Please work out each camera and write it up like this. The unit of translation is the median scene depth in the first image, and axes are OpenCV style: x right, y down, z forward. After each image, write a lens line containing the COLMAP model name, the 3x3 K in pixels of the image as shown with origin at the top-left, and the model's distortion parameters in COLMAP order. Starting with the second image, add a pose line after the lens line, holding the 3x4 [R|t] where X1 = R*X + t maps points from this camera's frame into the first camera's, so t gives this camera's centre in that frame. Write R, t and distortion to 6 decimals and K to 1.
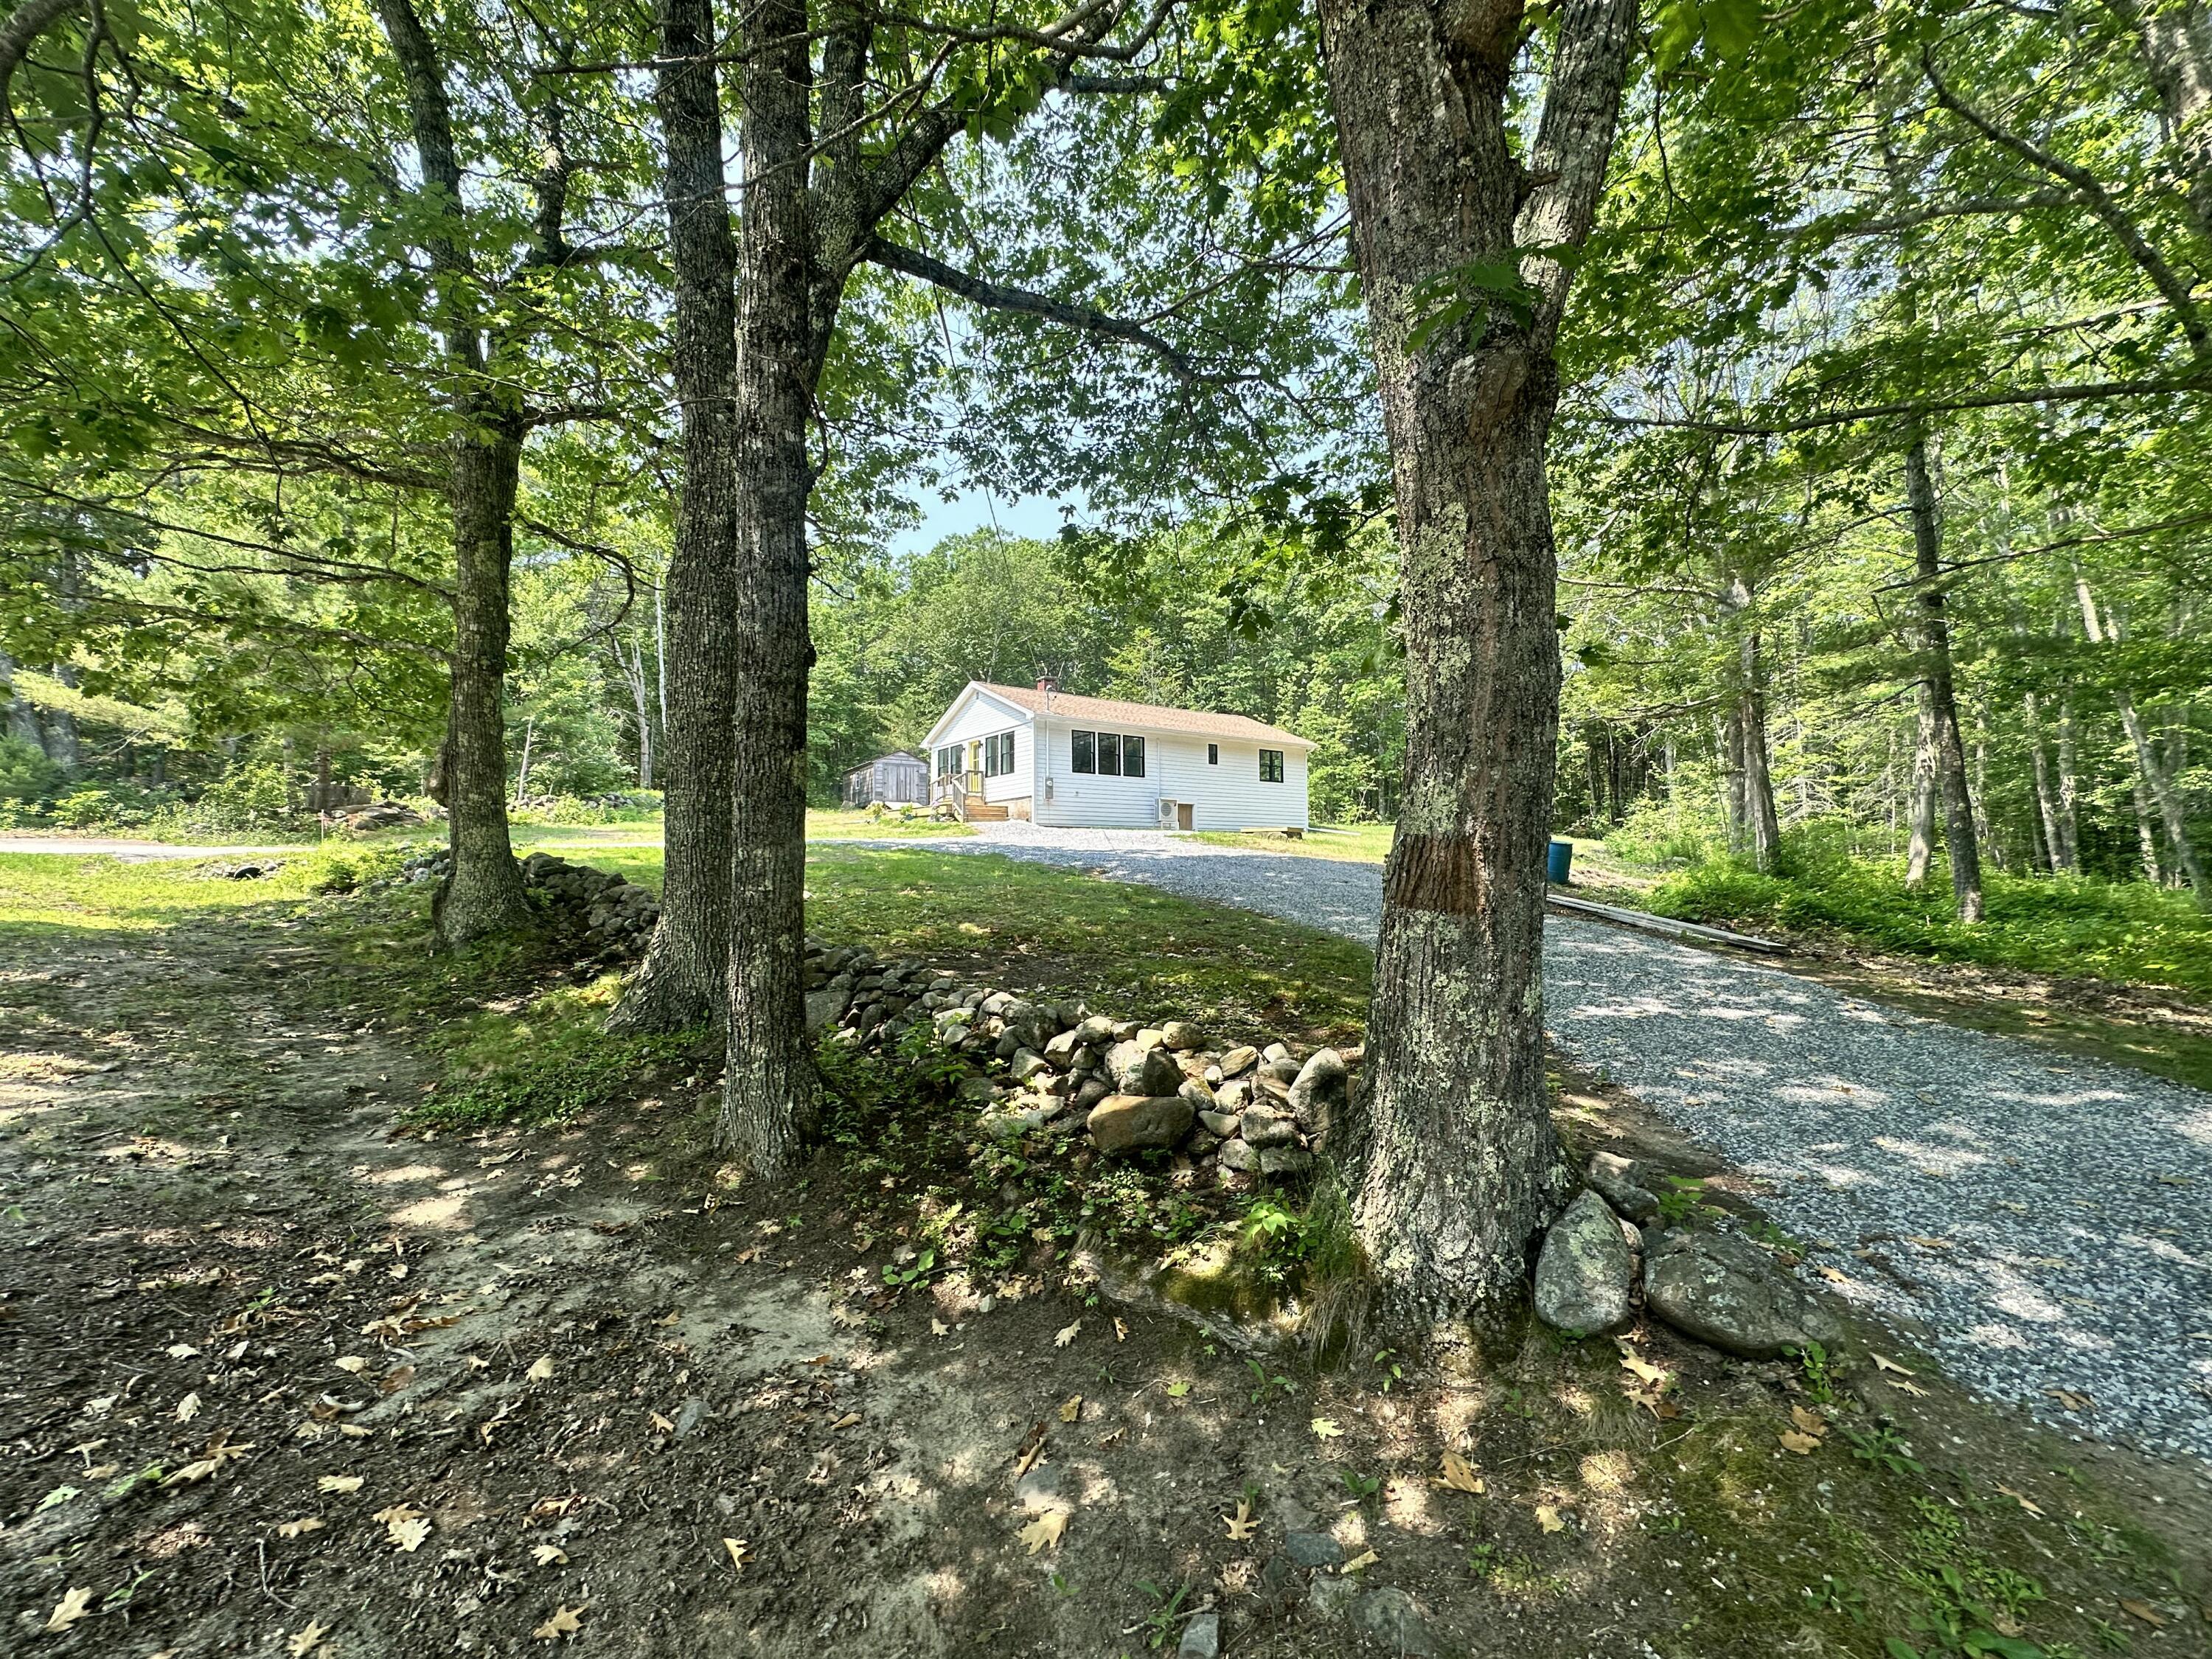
lens RADIAL K [[888.6, 0, 1106.0], [0, 888.6, 829.5], [0, 0, 1]] dist [-0.002226, 0.001129]
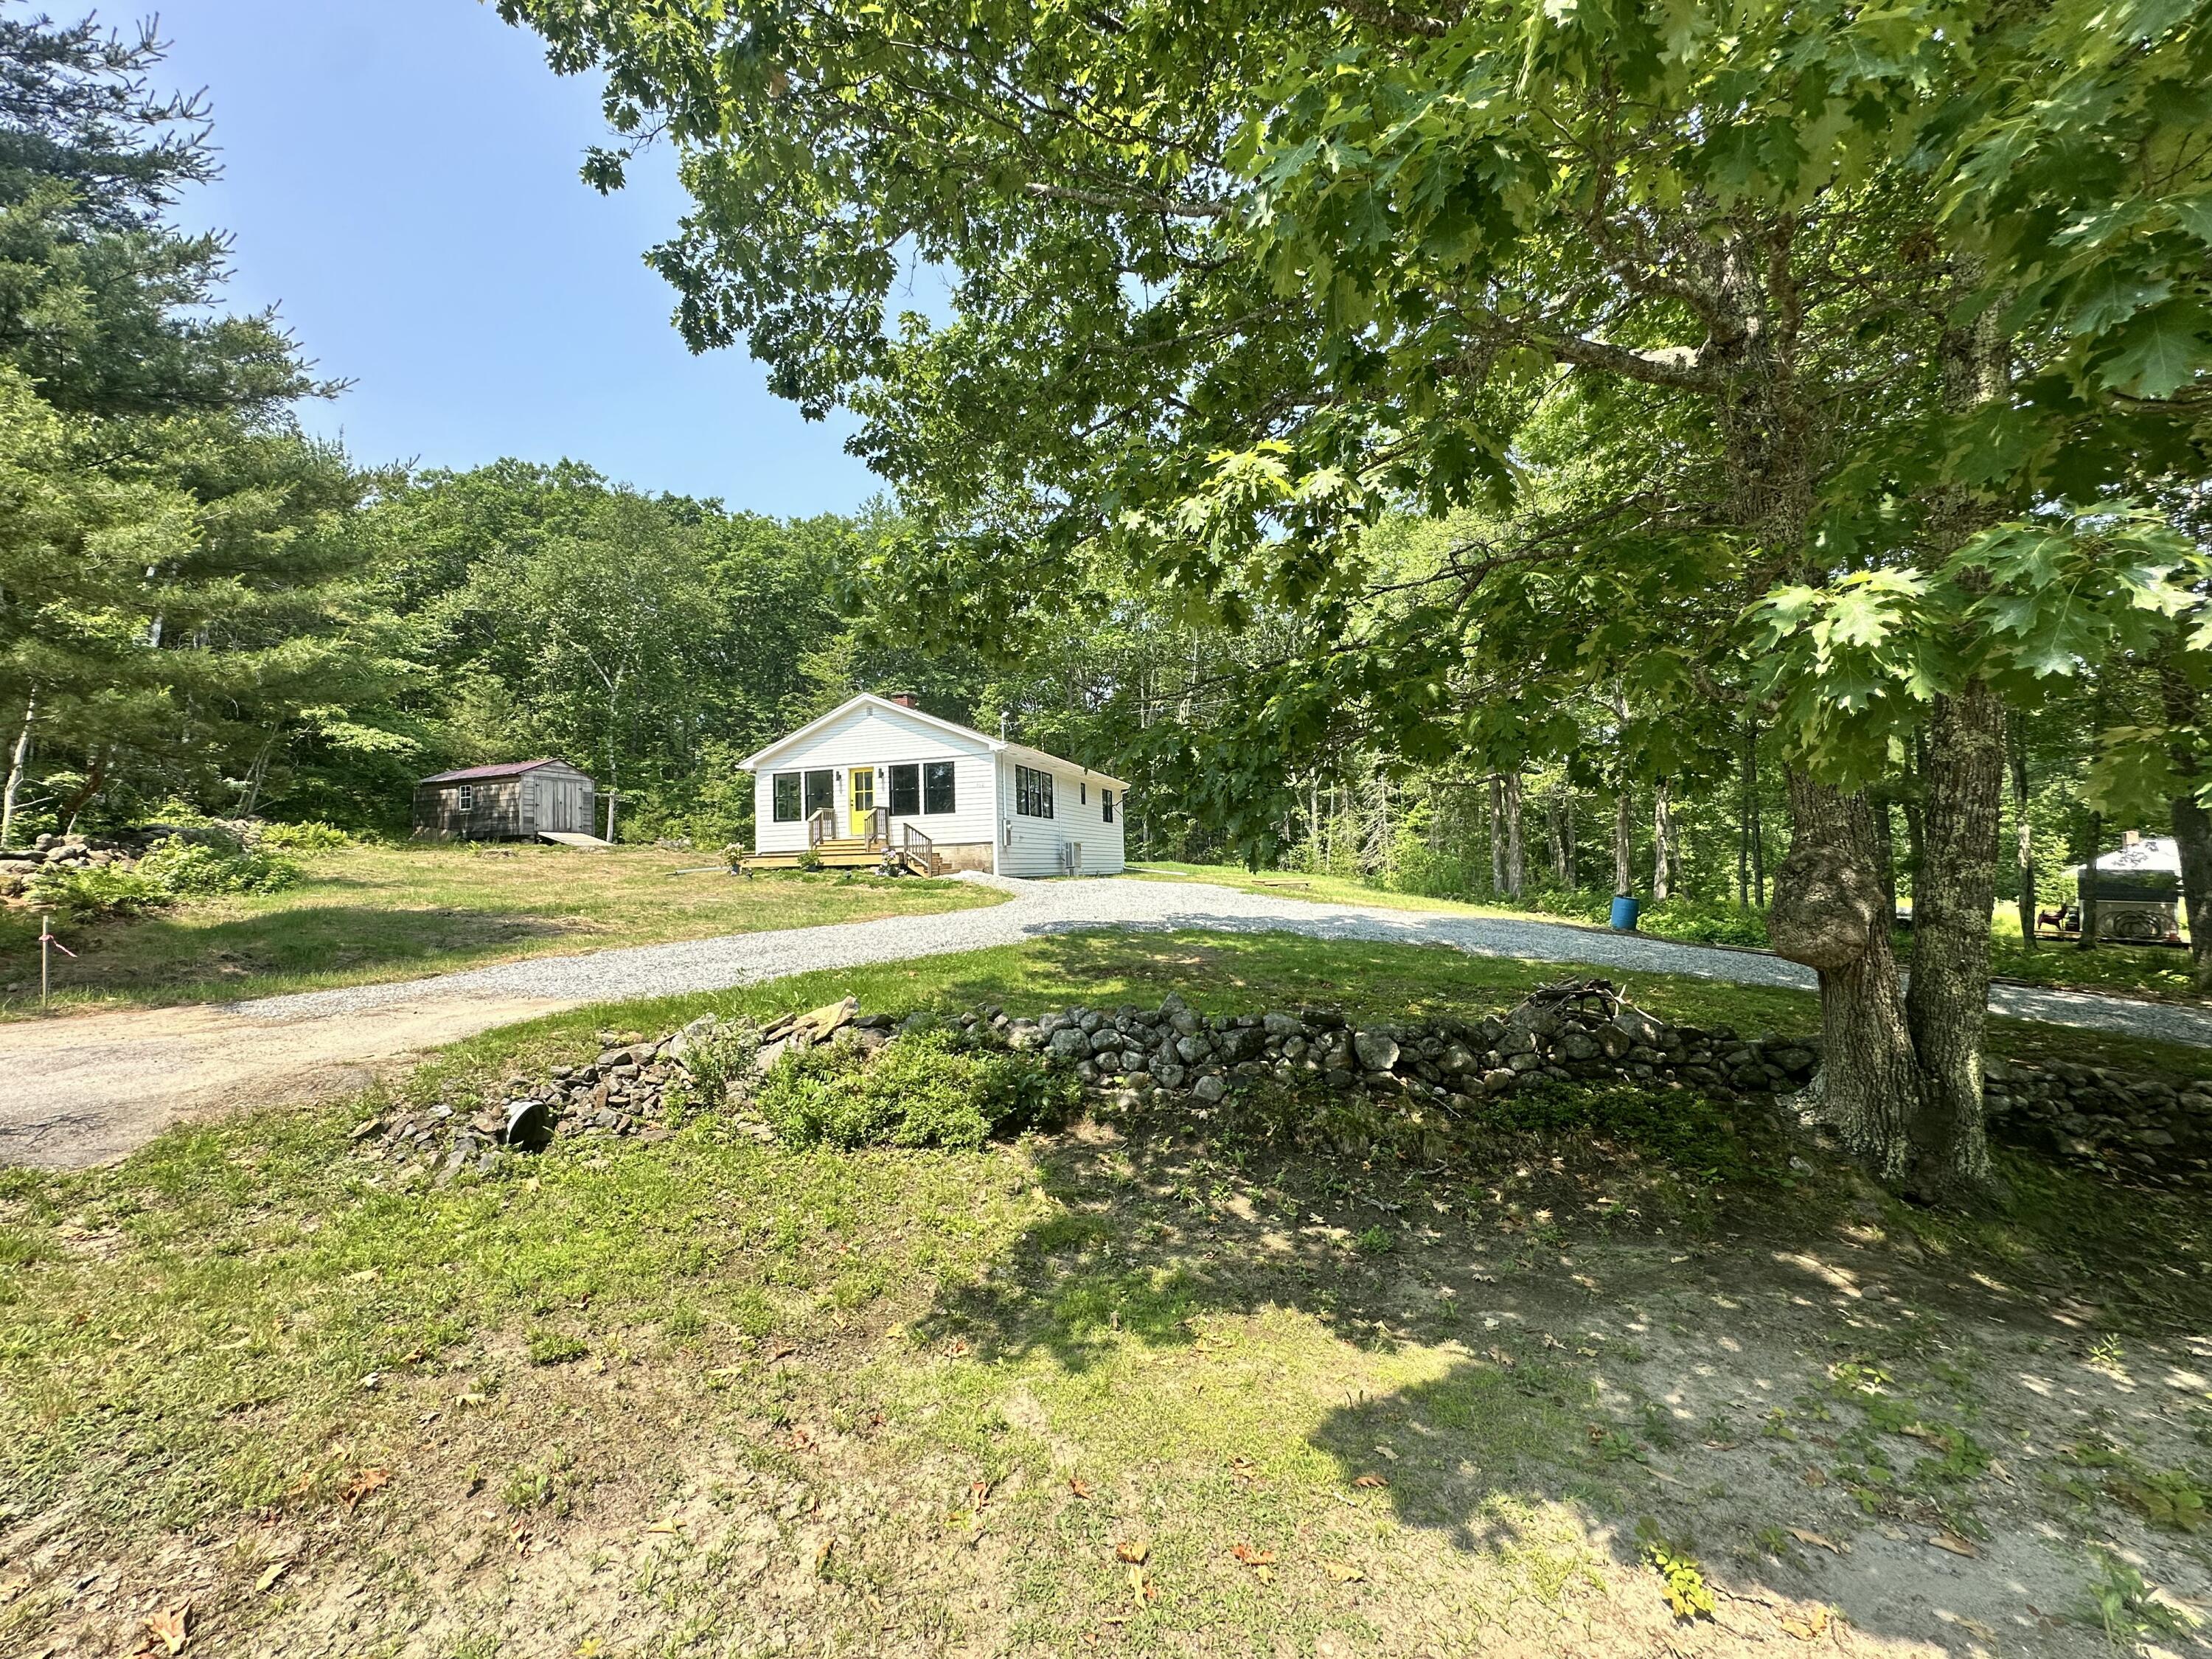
lens RADIAL K [[888.6, 0, 1106.0], [0, 888.6, 829.5], [0, 0, 1]] dist [-0.002226, 0.001129]
pose [[0.795599, 0.043747, 0.604242, -0.460152], [-0.016298, 0.998574, -0.050838, -0.008025], [-0.605604, 0.030599, 0.795177, 0.242881]]
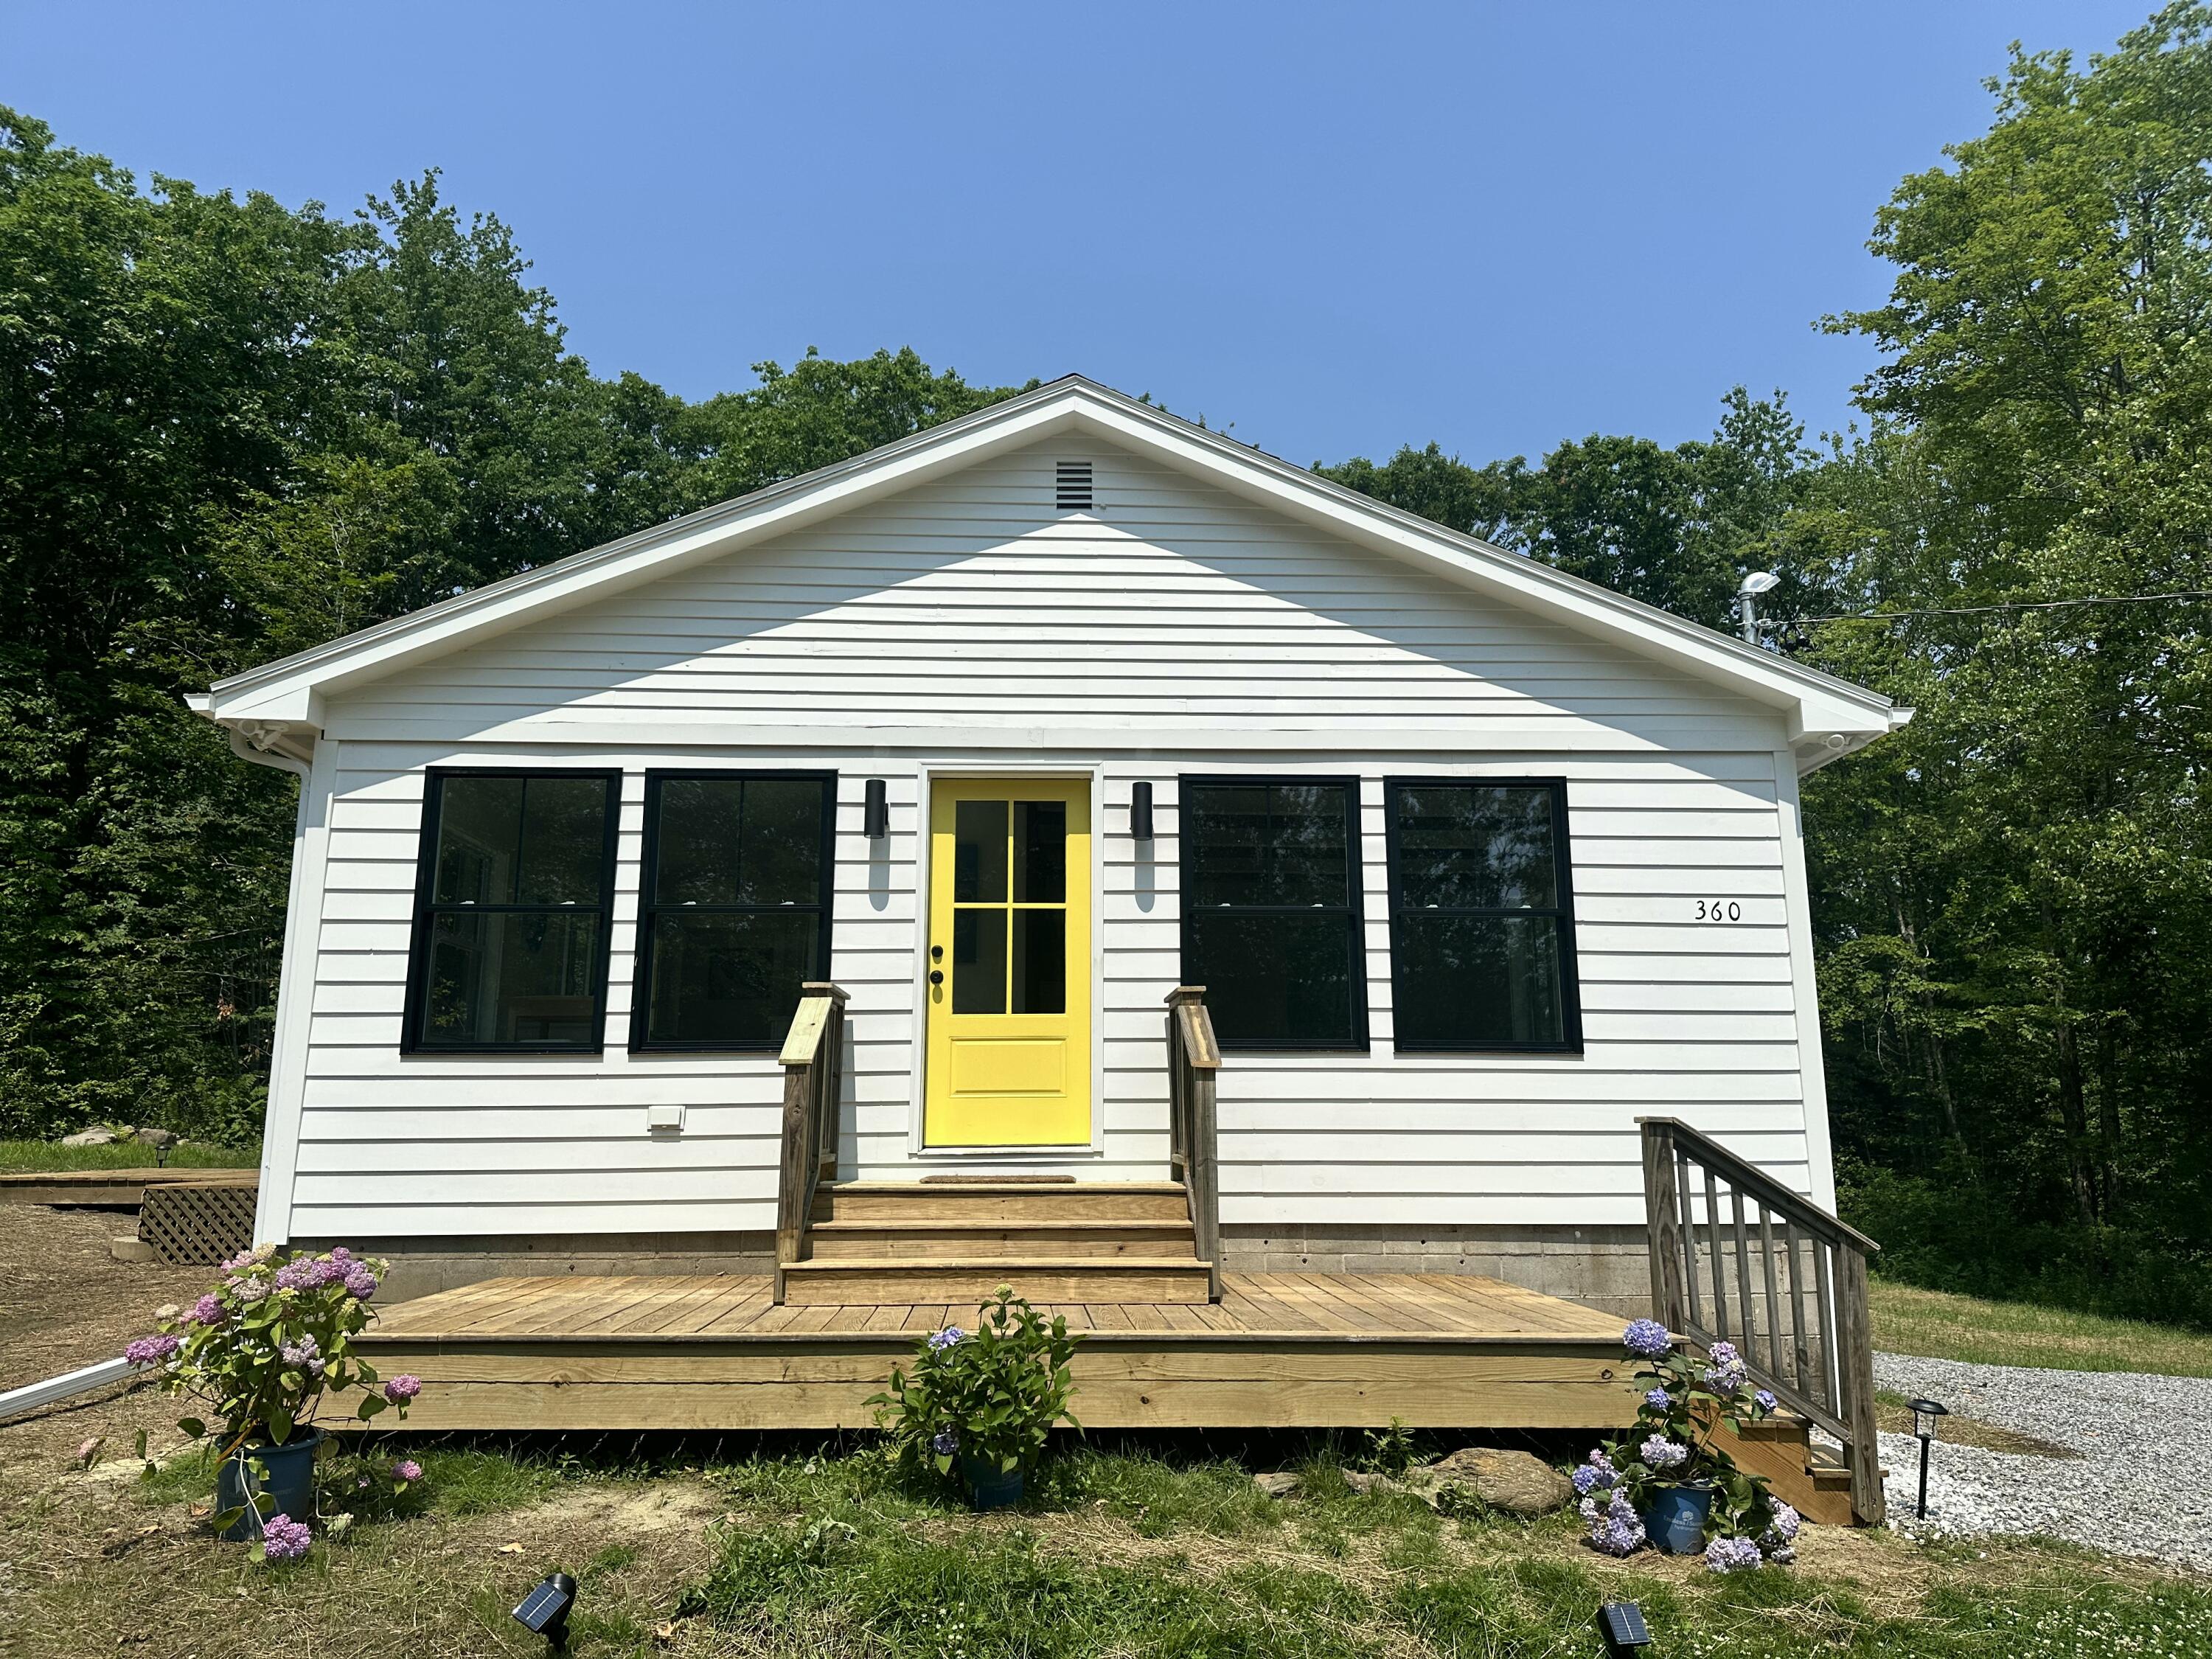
lens RADIAL K [[1542.3, 0, 1115.8], [0, 1542.3, 826.3], [0, 0, 1]] dist [0.126825, -0.203118]
pose [[0.561590, 0.197768, 0.803433, -0.346673], [-0.039730, 0.976340, -0.212559, -0.039266], [-0.826461, 0.087450, 0.556160, 0.861636]]
